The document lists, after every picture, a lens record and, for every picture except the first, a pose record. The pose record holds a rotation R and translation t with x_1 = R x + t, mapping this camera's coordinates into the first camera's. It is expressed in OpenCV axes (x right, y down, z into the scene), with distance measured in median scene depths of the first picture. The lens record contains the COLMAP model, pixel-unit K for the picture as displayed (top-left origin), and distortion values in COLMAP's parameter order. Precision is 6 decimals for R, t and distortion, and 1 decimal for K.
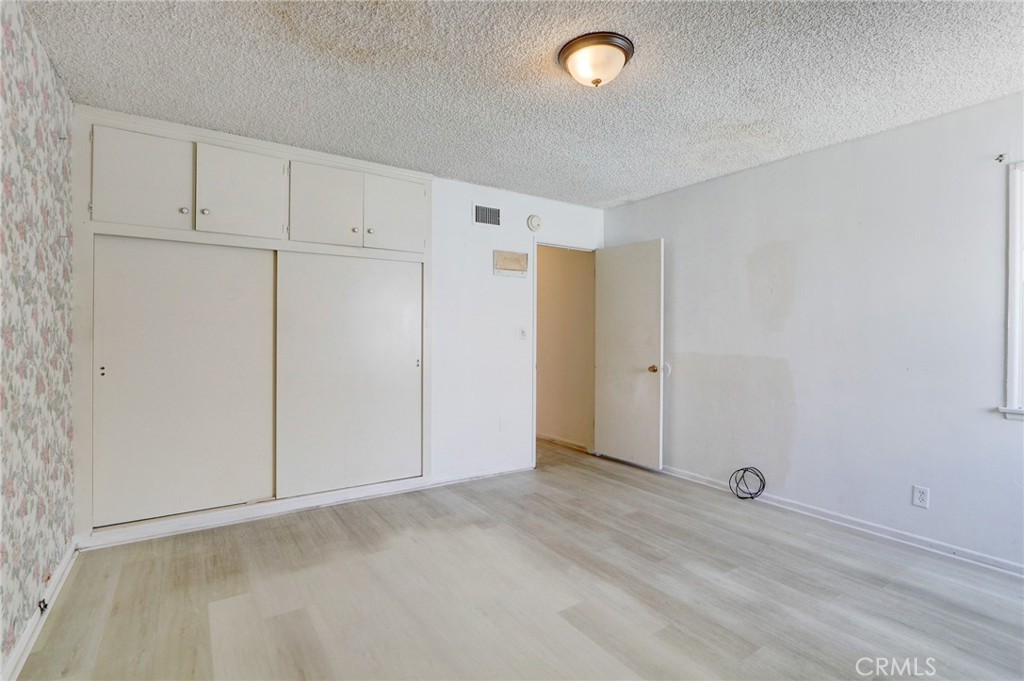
lens RADIAL K [[475.4, 0, 494.3], [0, 475.4, 332.8], [0, 0, 1]] dist [-0.017816, 0.002718]
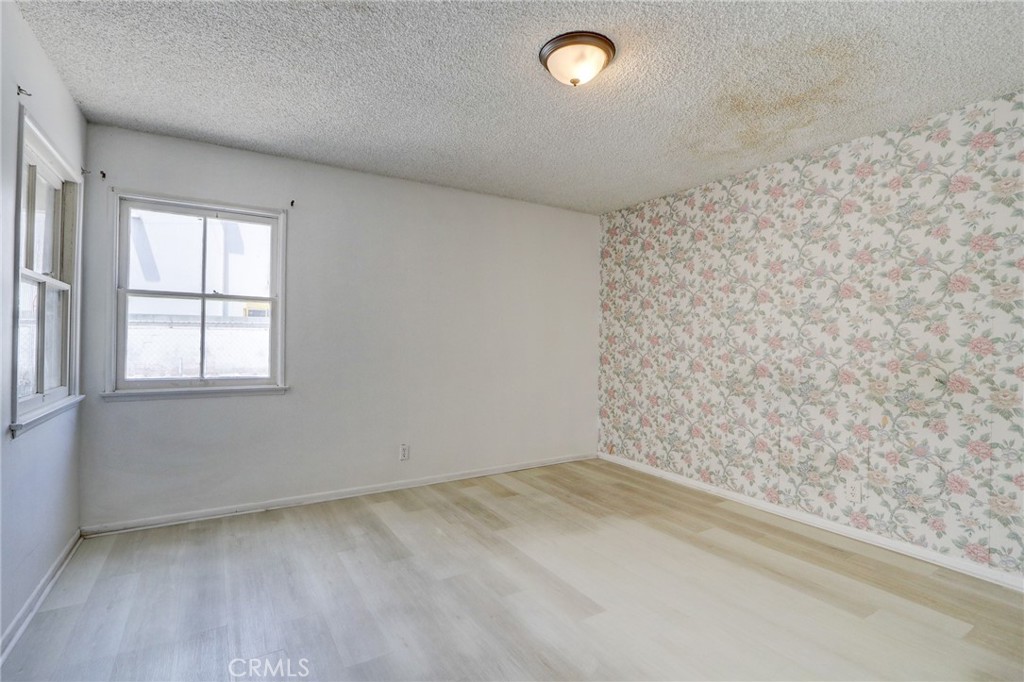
lens RADIAL K [[475.4, 0, 494.3], [0, 475.4, 333.3], [0, 0, 1]] dist [-0.017816, 0.002718]
pose [[-0.999347, -0.018631, 0.030974, 0.222085], [-0.018858, 0.999797, -0.007031, 0.004128], [-0.030837, -0.007610, -0.999495, 1.277101]]
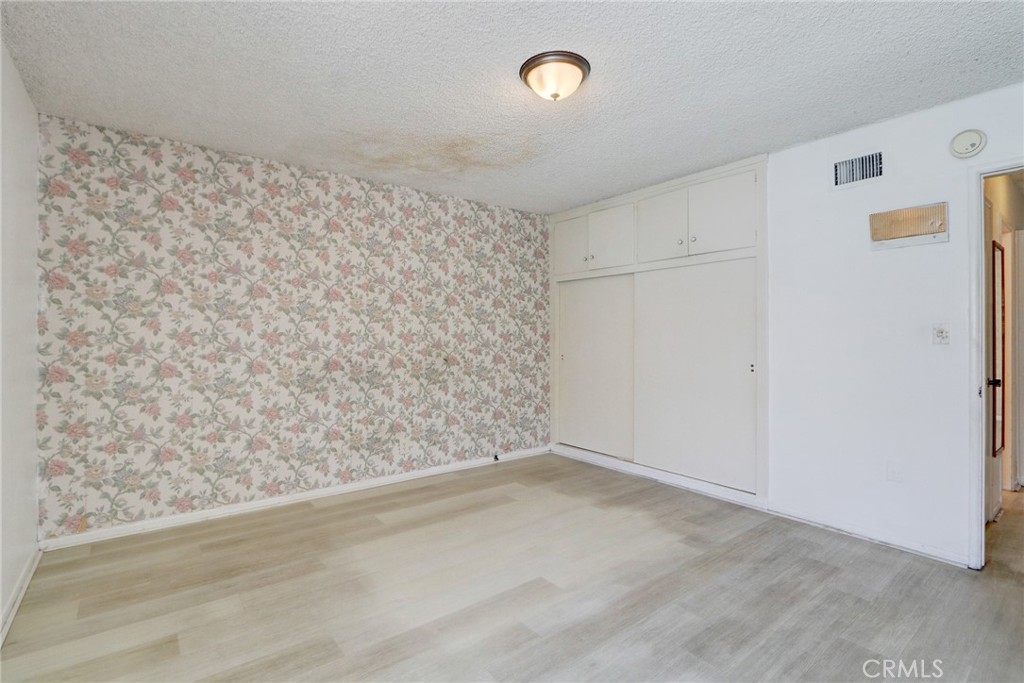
lens RADIAL K [[475.4, 0, 494.3], [0, 475.4, 333.8], [0, 0, 1]] dist [-0.017816, 0.002718]
pose [[0.071465, -0.010542, -0.997387, 0.804558], [0.001642, 0.999944, -0.010451, 0.007669], [0.997442, -0.000890, 0.071478, 0.506275]]
